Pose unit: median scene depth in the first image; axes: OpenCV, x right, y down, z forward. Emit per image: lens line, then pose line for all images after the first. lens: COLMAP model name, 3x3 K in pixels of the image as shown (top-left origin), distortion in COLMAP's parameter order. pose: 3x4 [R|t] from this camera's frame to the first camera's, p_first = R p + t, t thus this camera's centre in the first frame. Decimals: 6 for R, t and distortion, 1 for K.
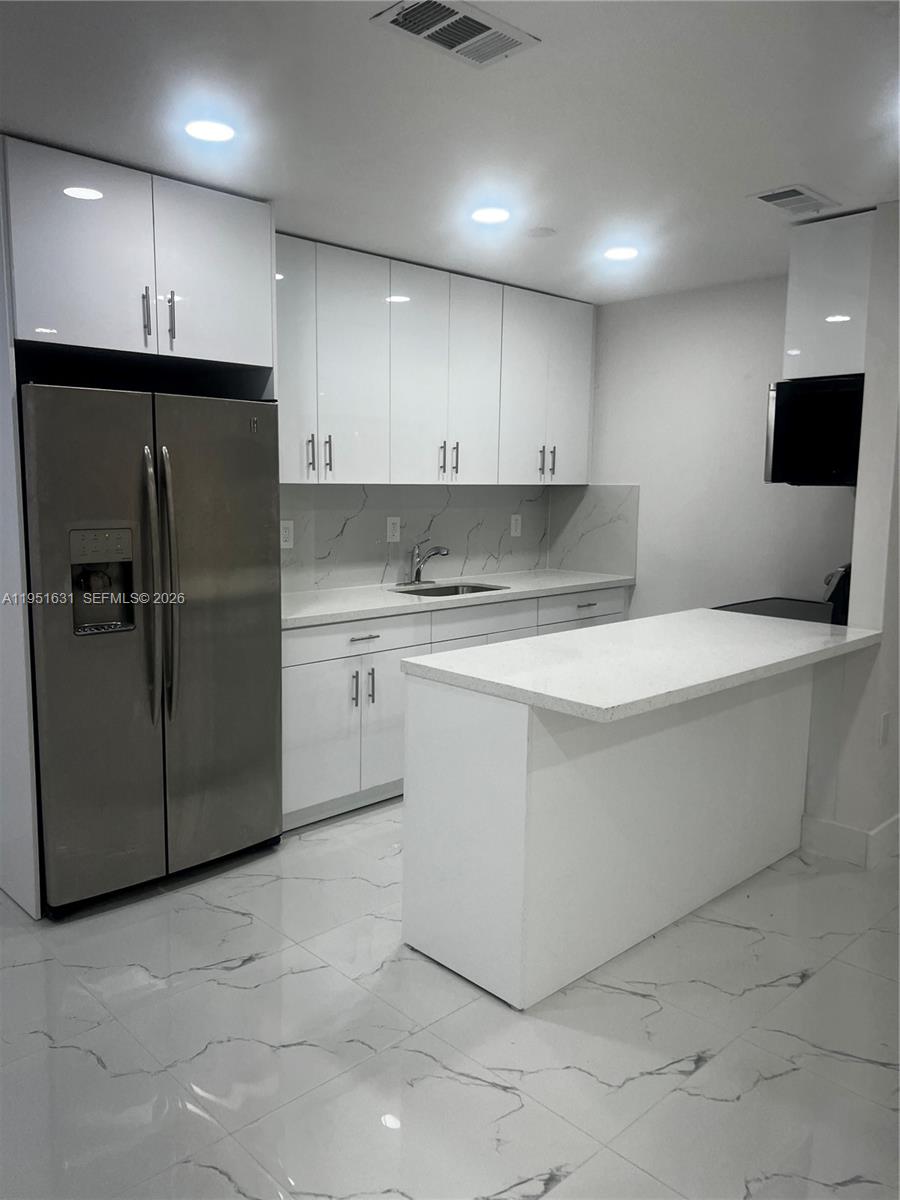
lens RADIAL K [[910.4, 0, 439.5], [0, 910.4, 596.7], [0, 0, 1]] dist [0.048661, -0.067395]
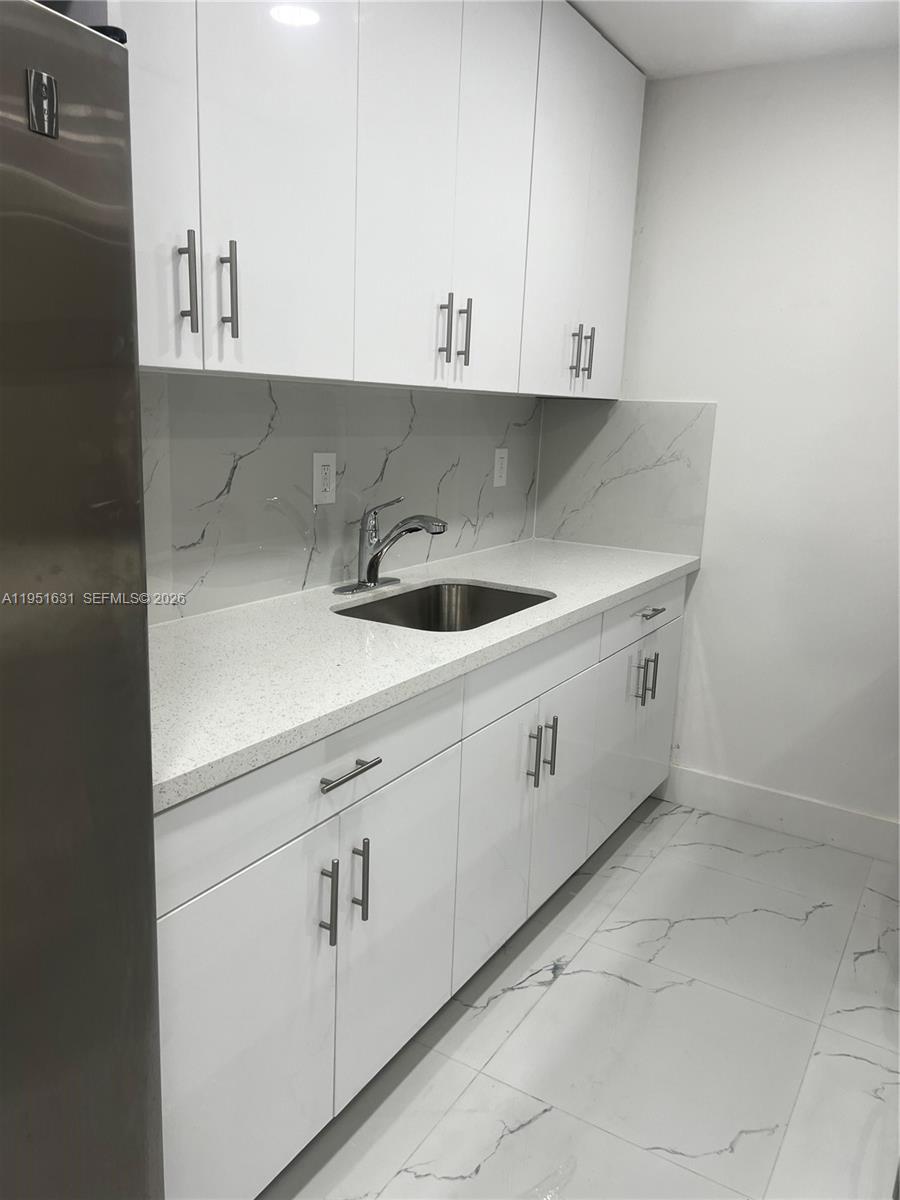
lens RADIAL K [[910.4, 0, 442.8], [0, 910.4, 609.6], [0, 0, 1]] dist [0.048661, -0.067395]
pose [[0.967955, -0.026358, 0.249737, -0.152894], [0.001801, 0.995180, 0.098053, -0.069111], [-0.251118, -0.094462, 0.963336, 0.673182]]
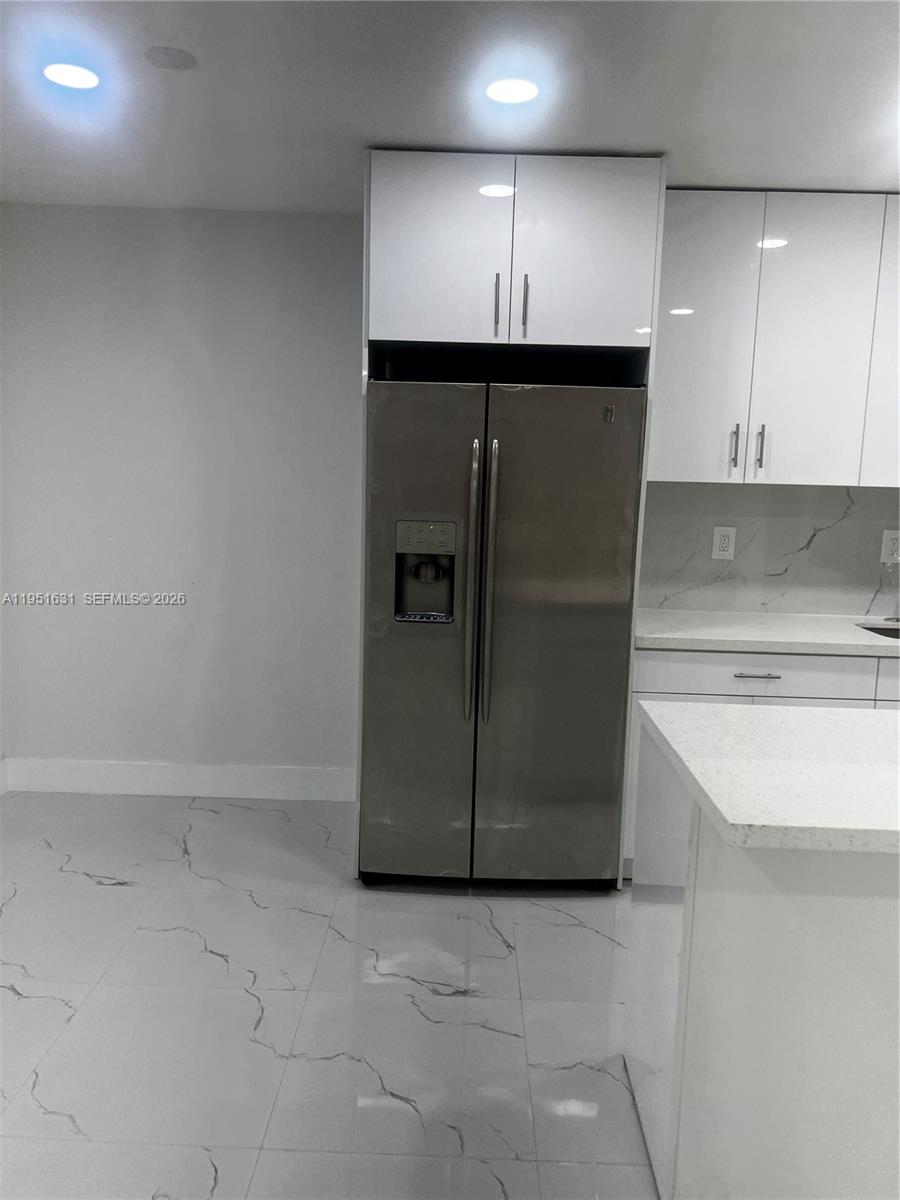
lens RADIAL K [[910.4, 0, 426.9], [0, 910.4, 598.6], [0, 0, 1]] dist [0.048661, -0.067395]
pose [[0.707872, 0.108105, -0.698019, 0.291680], [-0.110977, 0.992967, 0.041242, -0.025229], [0.697568, 0.048270, 0.714891, 0.236044]]
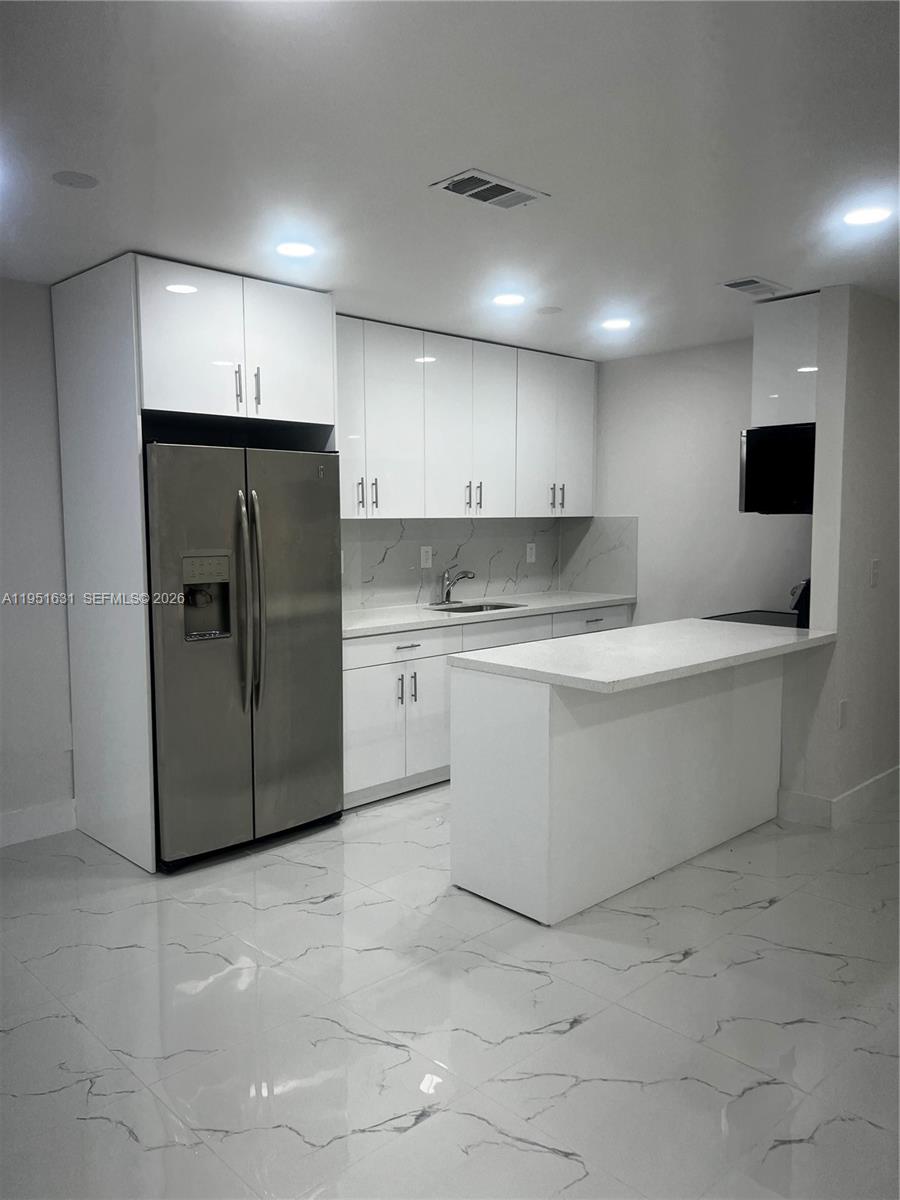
lens RADIAL K [[910.4, 0, 448.1], [0, 910.4, 592.9], [0, 0, 1]] dist [0.048661, -0.067395]
pose [[0.999894, -0.014527, -0.000407, -0.030979], [0.014496, 0.998982, -0.042720, 0.029078], [0.001027, 0.042710, 0.999087, -0.211368]]
